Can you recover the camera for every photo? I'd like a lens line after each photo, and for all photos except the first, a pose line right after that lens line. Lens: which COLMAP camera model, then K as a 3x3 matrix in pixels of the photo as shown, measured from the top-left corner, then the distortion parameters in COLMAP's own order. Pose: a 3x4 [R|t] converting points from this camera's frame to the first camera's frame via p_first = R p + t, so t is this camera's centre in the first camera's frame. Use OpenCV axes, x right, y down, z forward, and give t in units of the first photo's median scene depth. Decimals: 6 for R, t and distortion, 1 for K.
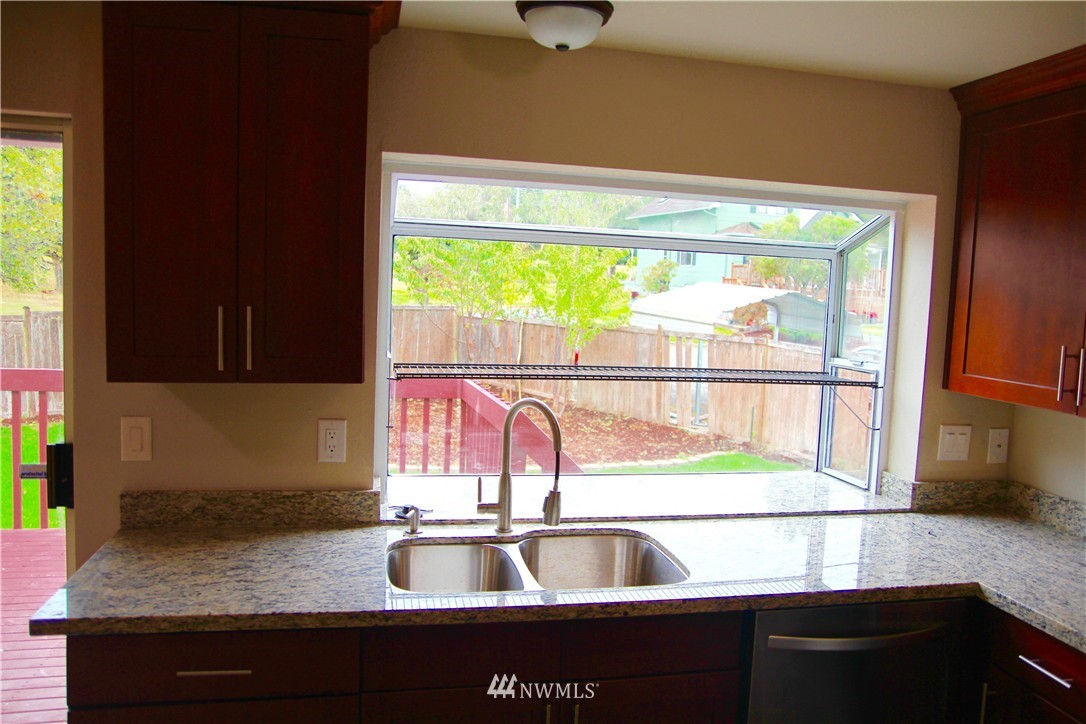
lens RADIAL K [[843.1, 0, 543.8], [0, 843.1, 364.2], [0, 0, 1]] dist [-0.106391, 0.090673]
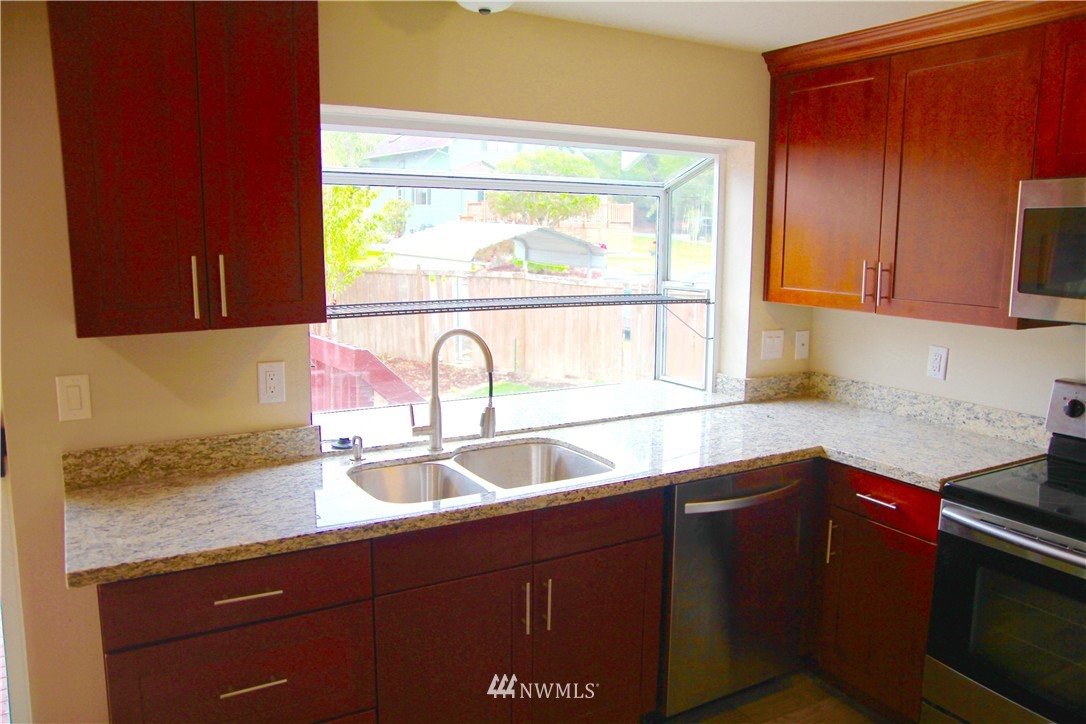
lens RADIAL K [[843.1, 0, 548.0], [0, 843.1, 363.0], [0, 0, 1]] dist [-0.106391, 0.090673]
pose [[0.947381, -0.080270, 0.309882, -0.256314], [0.058597, 0.995179, 0.078641, 0.005831], [-0.314700, -0.056345, 0.947517, -0.098135]]
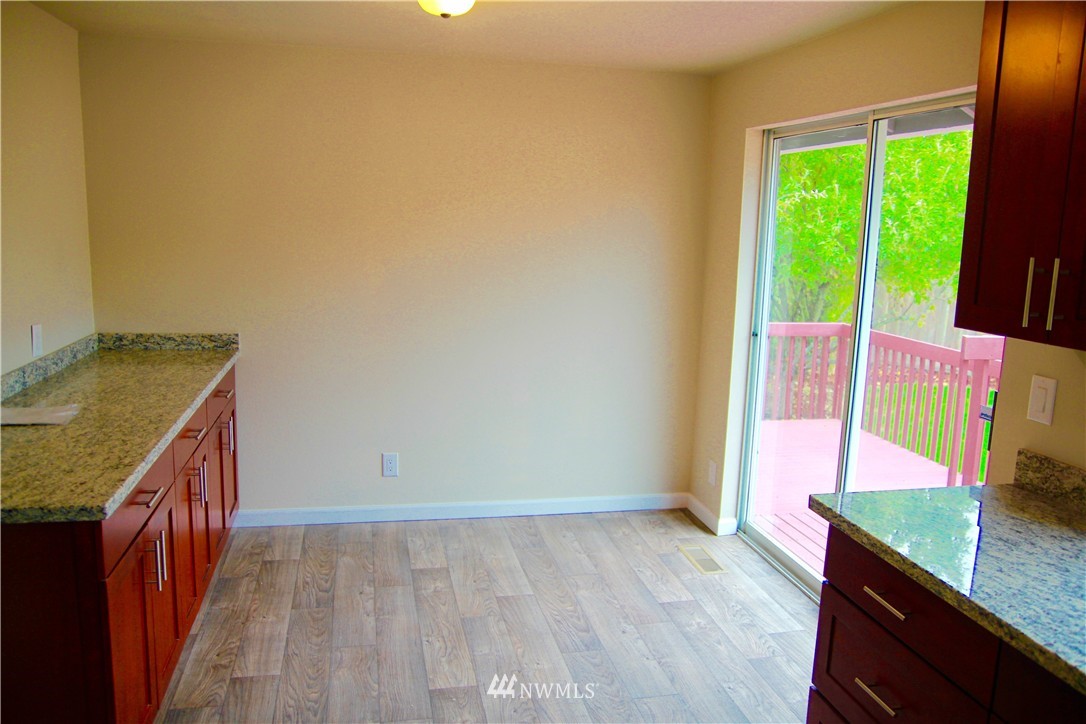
lens RADIAL K [[843.1, 0, 550.1], [0, 843.1, 360.1], [0, 0, 1]] dist [-0.106391, 0.090673]
pose [[0.015604, 0.131882, -0.991143, 0.443906], [-0.127176, 0.983474, 0.128859, -0.006128], [0.991757, 0.124039, 0.032119, 0.383641]]
